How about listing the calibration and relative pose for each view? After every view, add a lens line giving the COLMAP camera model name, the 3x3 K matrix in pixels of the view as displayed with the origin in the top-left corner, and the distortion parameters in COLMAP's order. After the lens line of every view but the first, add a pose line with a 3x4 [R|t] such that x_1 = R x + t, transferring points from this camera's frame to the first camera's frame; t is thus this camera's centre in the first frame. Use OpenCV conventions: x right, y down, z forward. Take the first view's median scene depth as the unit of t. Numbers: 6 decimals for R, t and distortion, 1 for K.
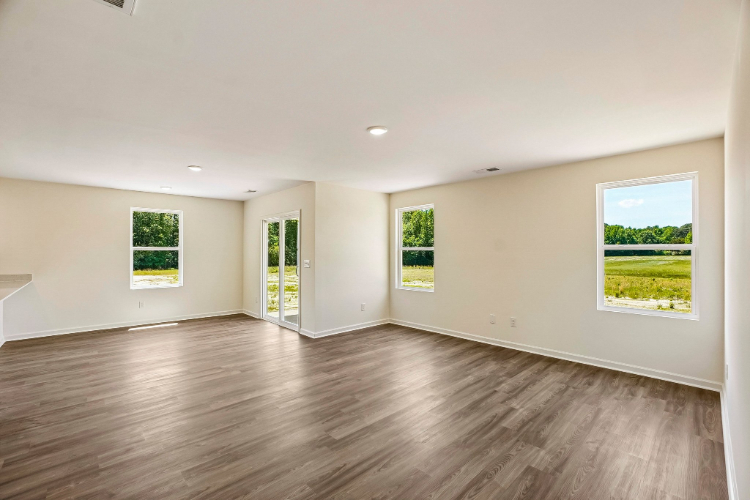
lens RADIAL K [[341.4, 0, 375.5], [0, 341.4, 252.9], [0, 0, 1]] dist [-0.045607, 0.017782]
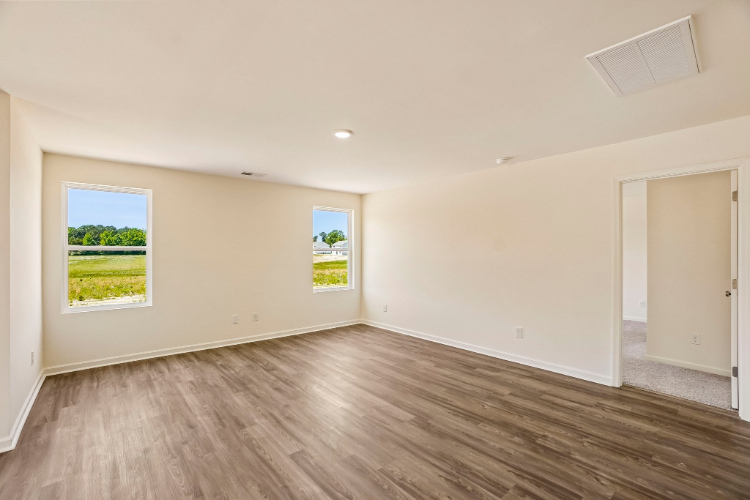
lens RADIAL K [[341.4, 0, 363.8], [0, 341.4, 255.7], [0, 0, 1]] dist [-0.045607, 0.017782]
pose [[0.044669, -0.010665, 0.998945, -0.206356], [0.002116, 0.999942, 0.010581, -0.001662], [-0.999000, 0.001641, 0.044689, 0.182657]]
